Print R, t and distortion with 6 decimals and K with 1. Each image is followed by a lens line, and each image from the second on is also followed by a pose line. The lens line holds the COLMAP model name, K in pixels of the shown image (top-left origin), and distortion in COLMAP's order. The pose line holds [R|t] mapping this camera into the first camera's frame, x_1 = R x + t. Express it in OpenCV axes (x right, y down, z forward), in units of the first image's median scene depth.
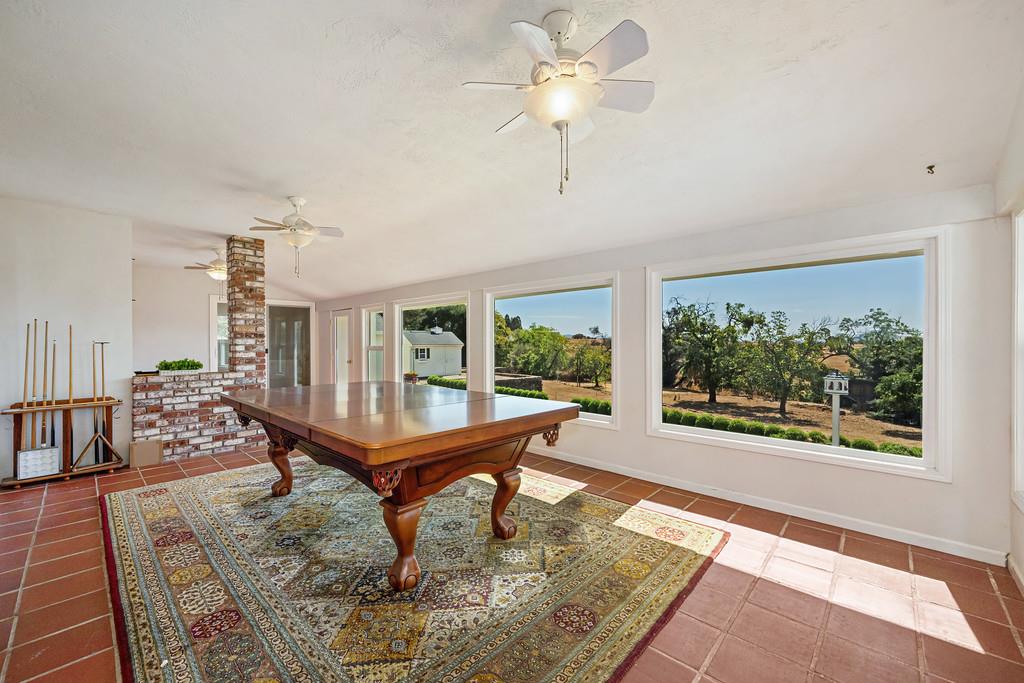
lens RADIAL K [[401.8, 0, 507.3], [0, 401.8, 341.4], [0, 0, 1]] dist [-0.002256, -0.000149]
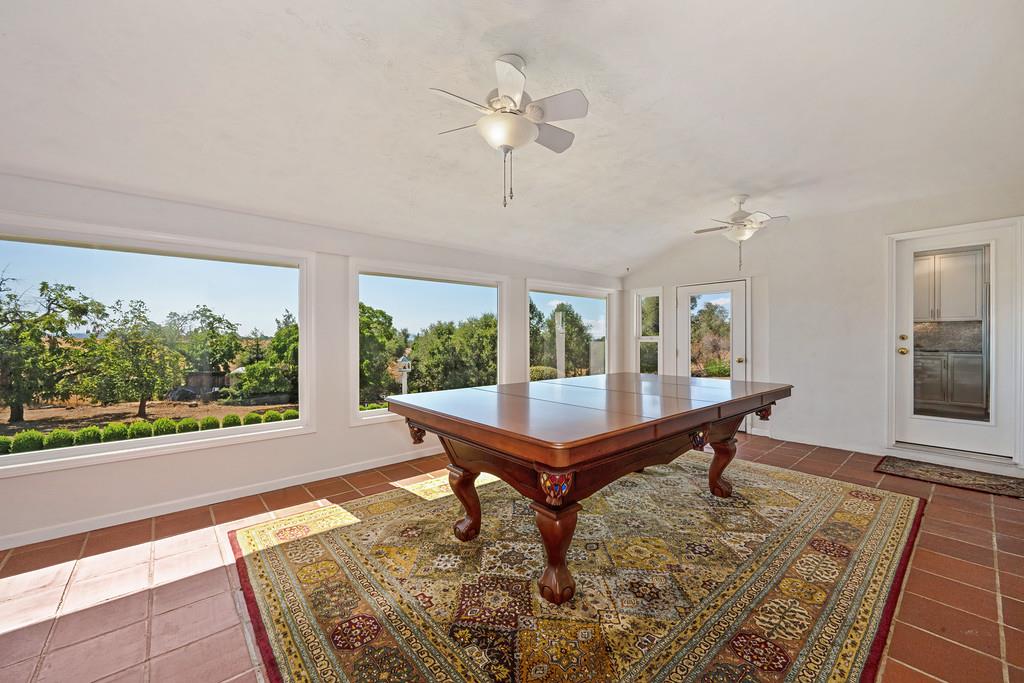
lens RADIAL K [[401.8, 0, 507.6], [0, 401.8, 341.1], [0, 0, 1]] dist [-0.002256, -0.000149]
pose [[0.106846, -0.007081, 0.994250, -0.093172], [-0.006547, 0.999948, 0.007825, 0.001591], [-0.994254, -0.007345, 0.106794, 0.083641]]
